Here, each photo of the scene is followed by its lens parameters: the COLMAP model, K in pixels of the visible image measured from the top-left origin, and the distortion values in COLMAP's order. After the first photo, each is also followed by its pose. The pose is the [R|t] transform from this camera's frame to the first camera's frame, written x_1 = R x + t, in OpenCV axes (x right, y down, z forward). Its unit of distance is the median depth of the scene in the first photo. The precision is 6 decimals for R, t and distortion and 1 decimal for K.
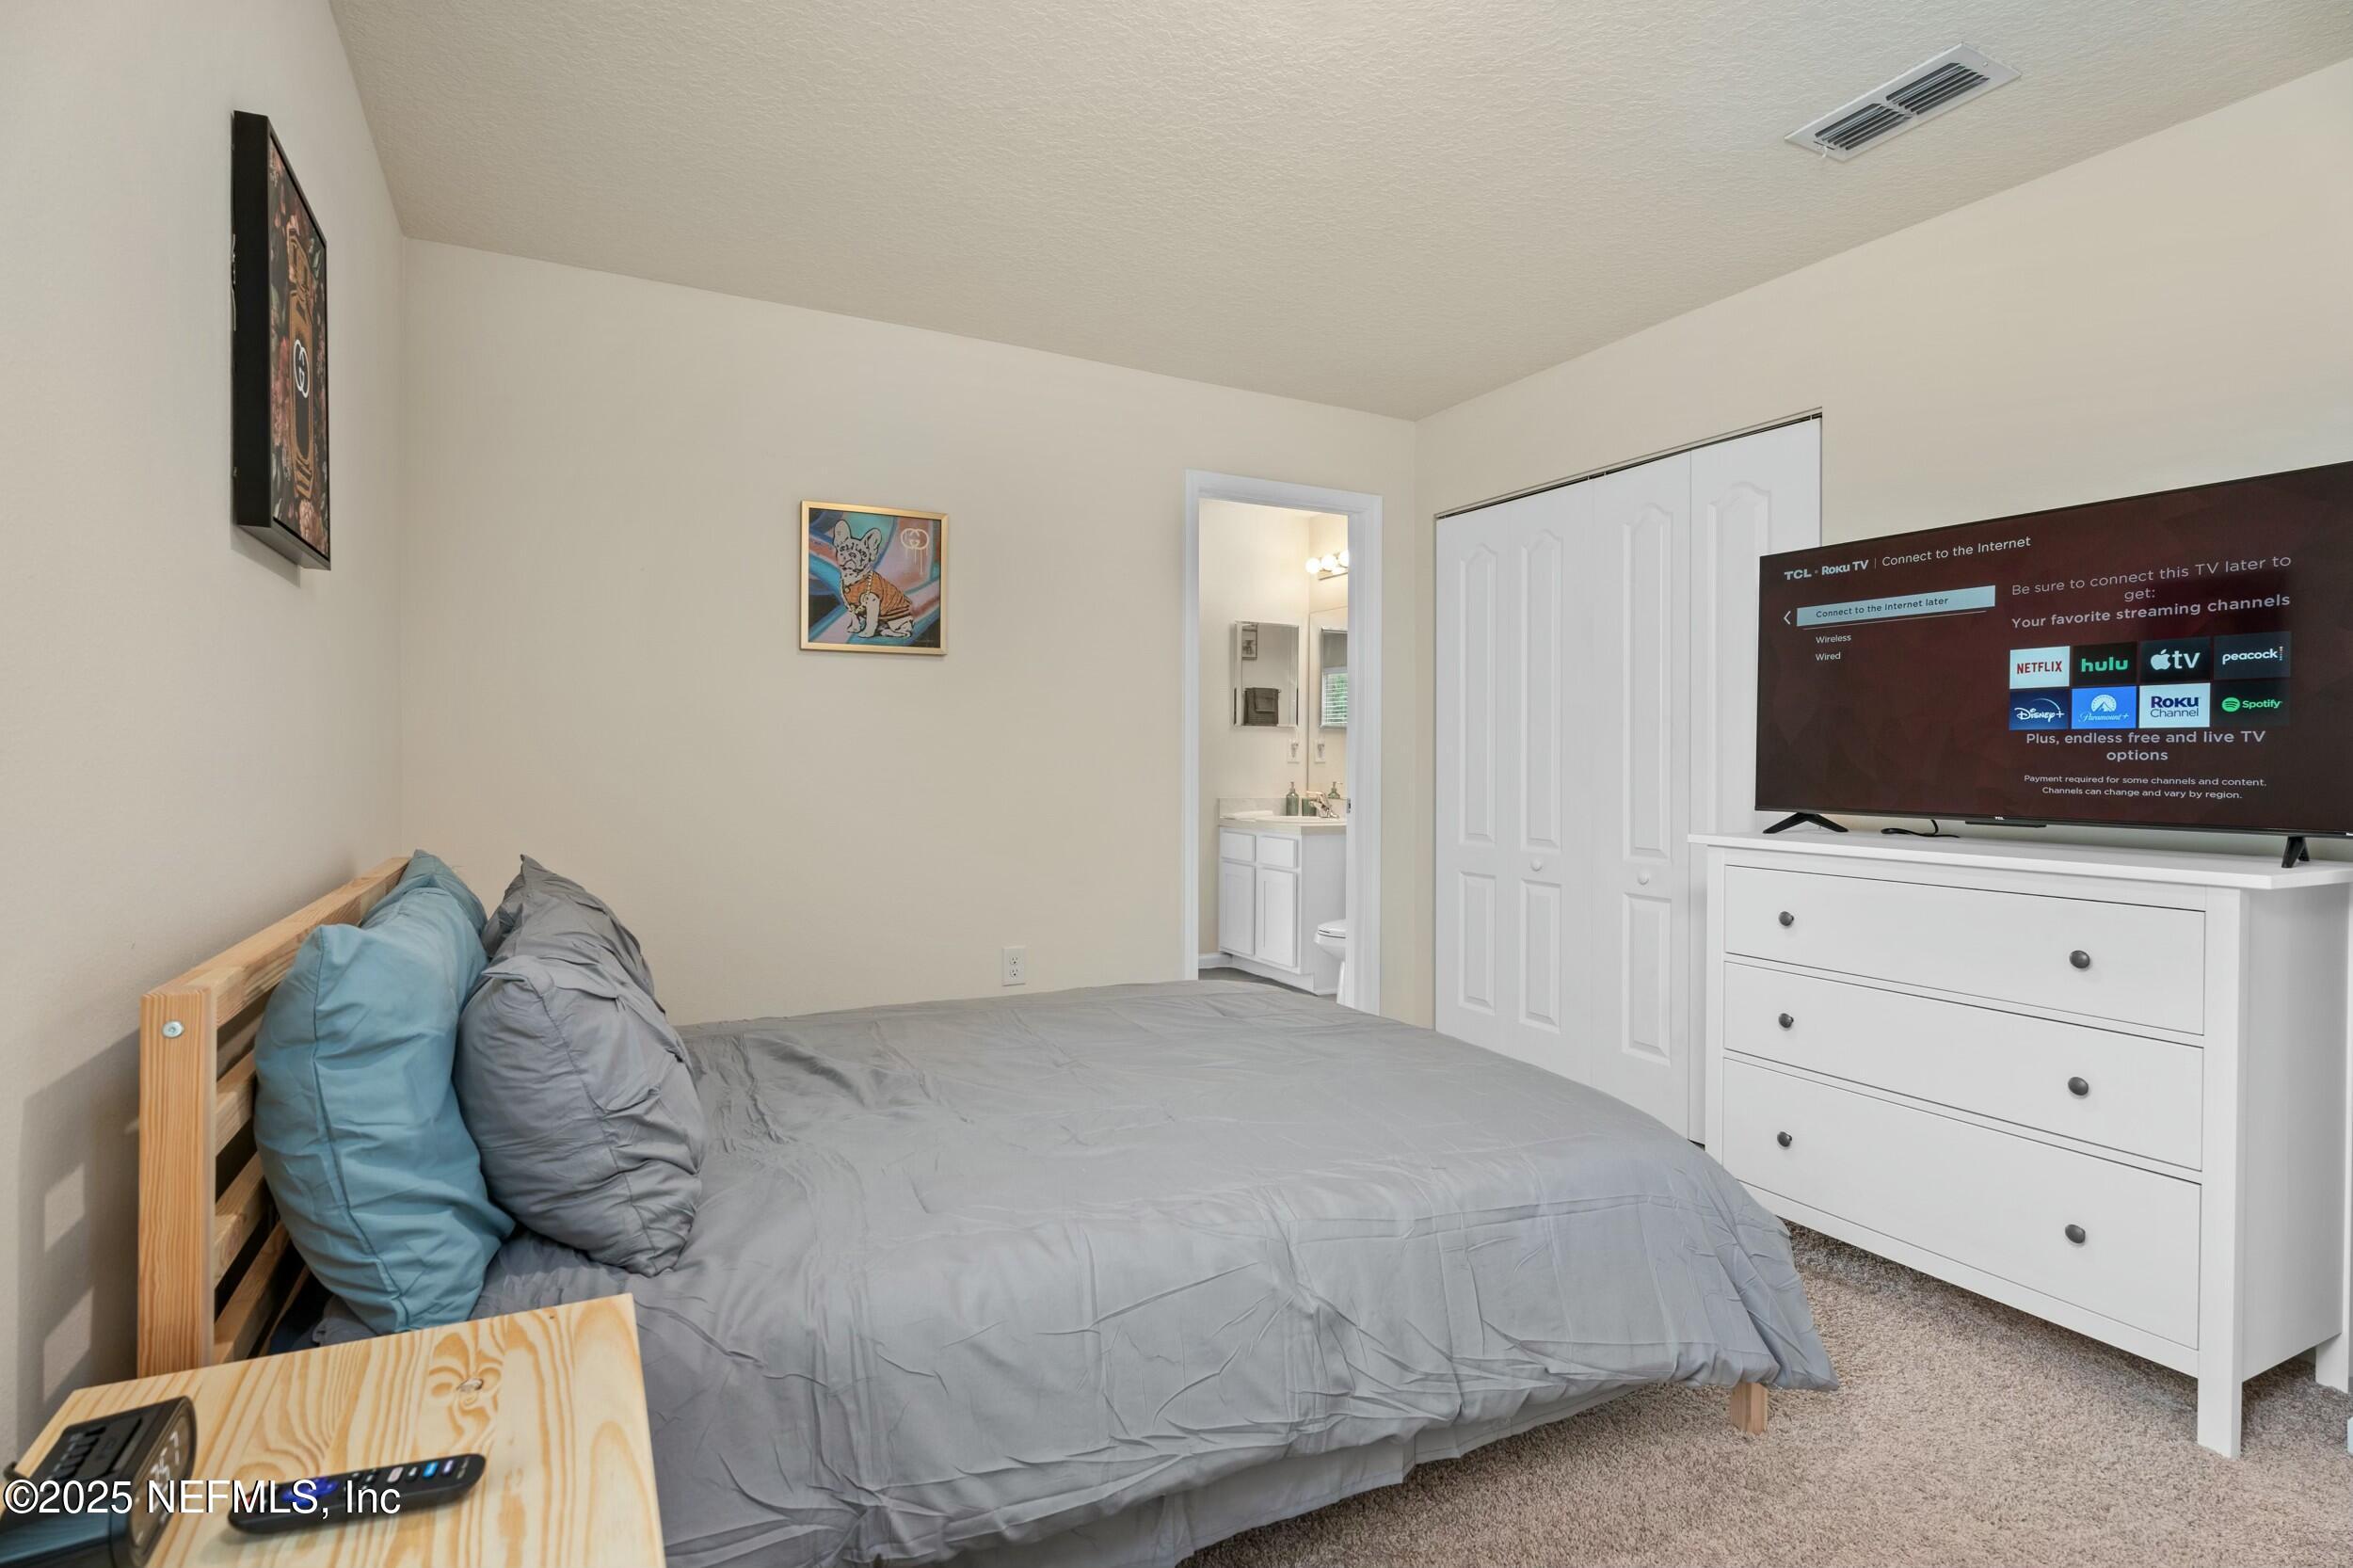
lens RADIAL K [[1134.7, 0, 1176.5], [0, 1134.7, 784.0], [0, 0, 1]] dist [0.012472, 0.000091]
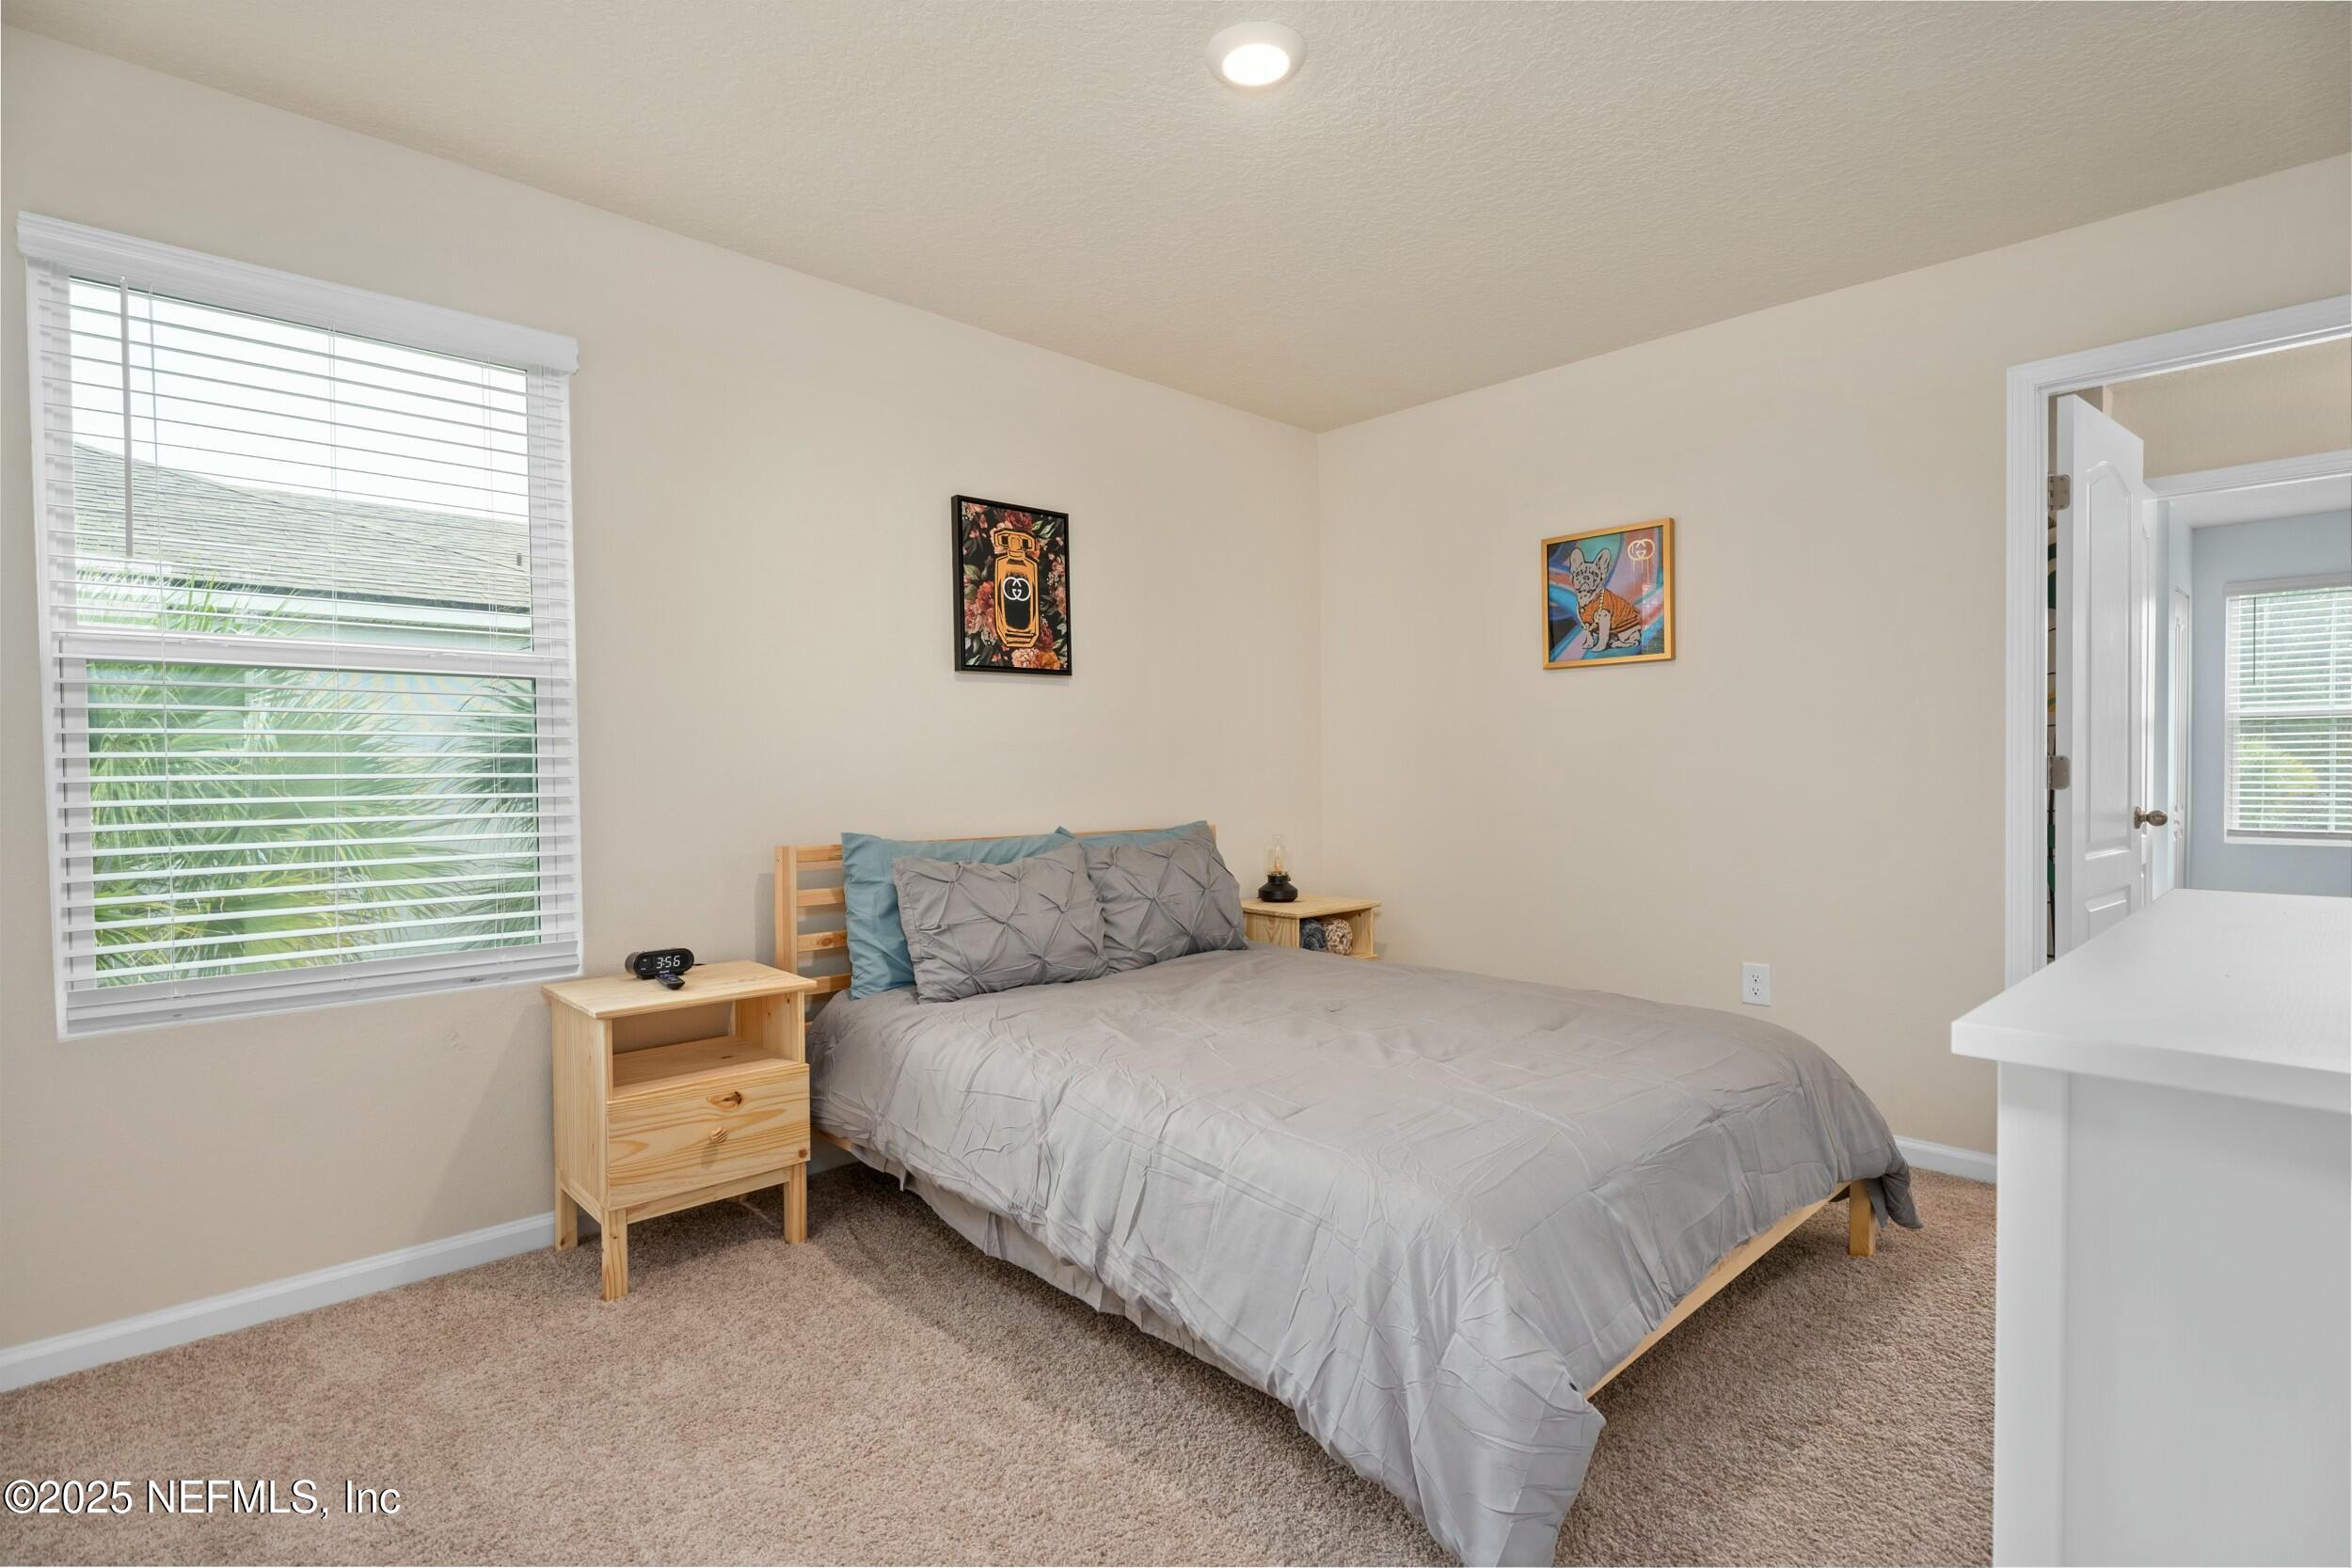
lens RADIAL K [[1134.1, 0, 1176.0], [0, 1134.1, 784.0], [0, 0, 1]] dist [0.012472, 0.000091]
pose [[0.286299, 0.005768, -0.958123, 0.651289], [-0.008615, 0.999957, 0.003445, -0.003282], [0.958101, 0.007268, 0.286337, 0.308465]]
